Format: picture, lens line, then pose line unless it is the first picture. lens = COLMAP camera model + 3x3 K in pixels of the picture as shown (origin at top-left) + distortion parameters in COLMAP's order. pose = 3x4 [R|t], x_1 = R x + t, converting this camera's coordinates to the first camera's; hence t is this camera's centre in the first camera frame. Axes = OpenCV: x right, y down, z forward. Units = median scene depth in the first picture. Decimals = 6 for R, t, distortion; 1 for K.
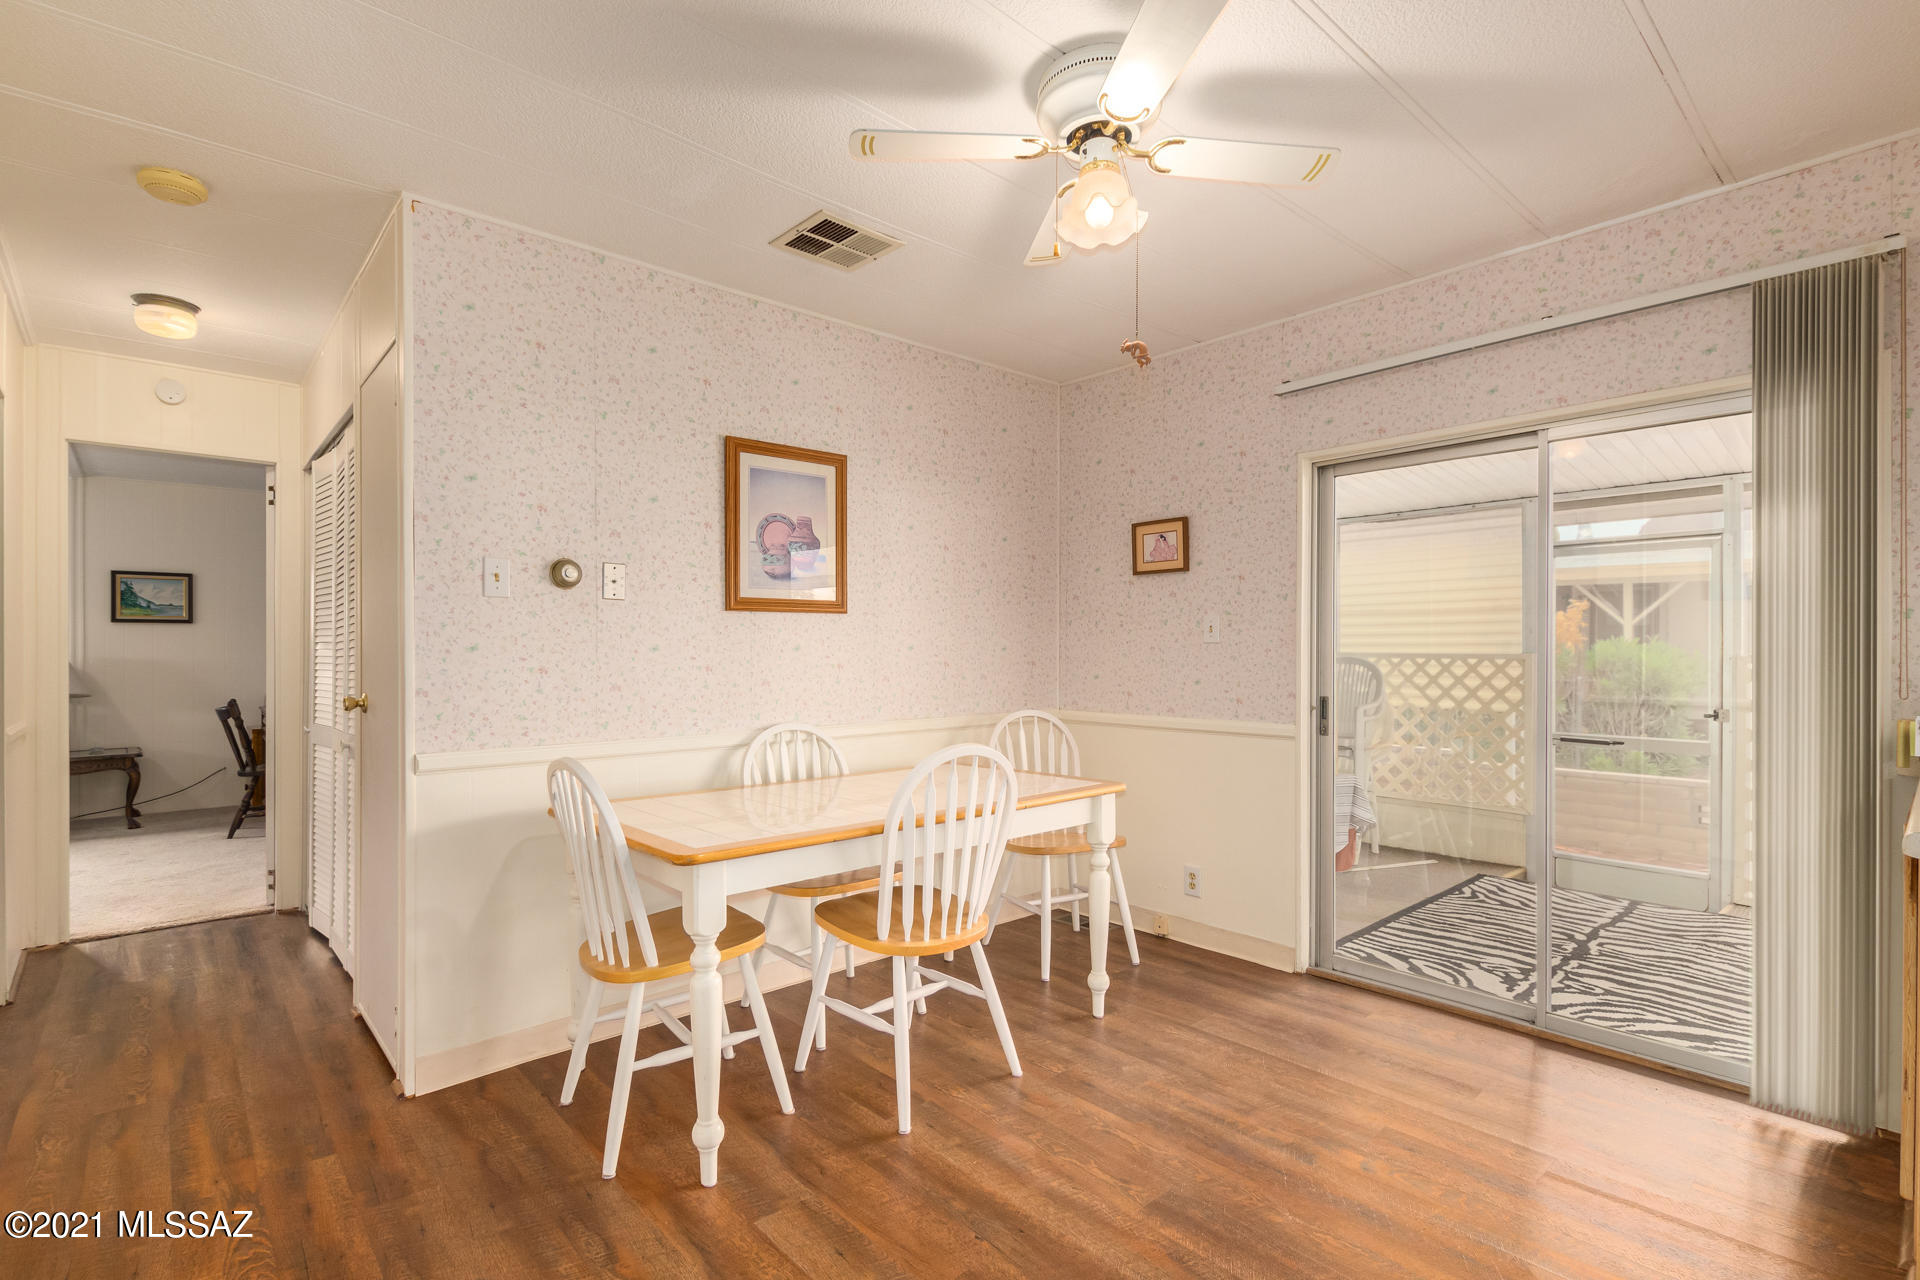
lens RADIAL K [[918.7, 0, 965.1], [0, 918.7, 647.5], [0, 0, 1]] dist [0.013092, -0.009290]
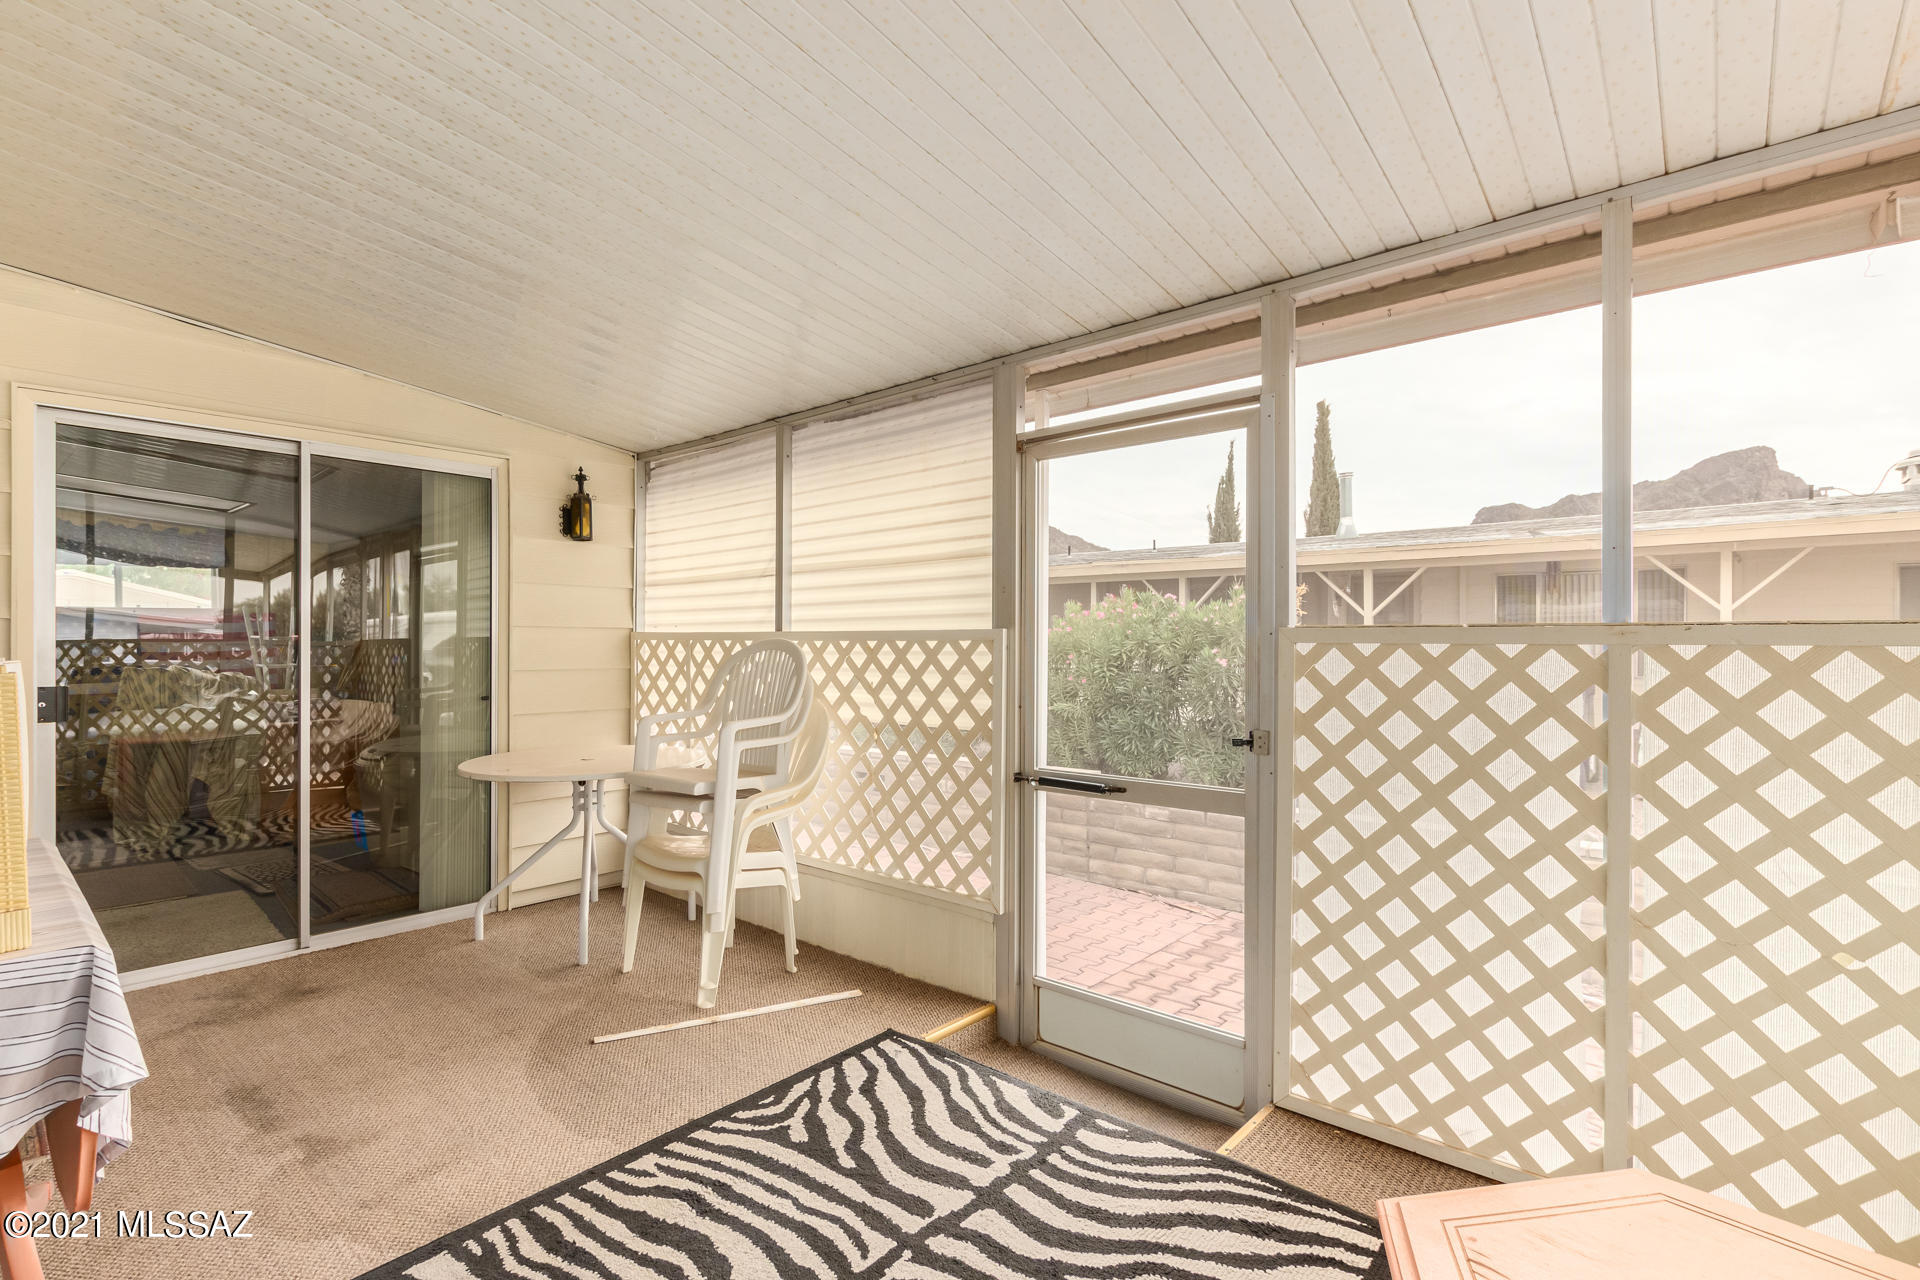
lens RADIAL K [[879.2, 0, 964.5], [0, 879.2, 649.0], [0, 0, 1]] dist [0.004111, 0.000032]
pose [[0.993107, 0.001773, 0.117198, 0.518562], [-0.001777, 0.999998, -0.000070, 0.018603], [-0.117198, -0.000139, 0.993109, 0.456857]]
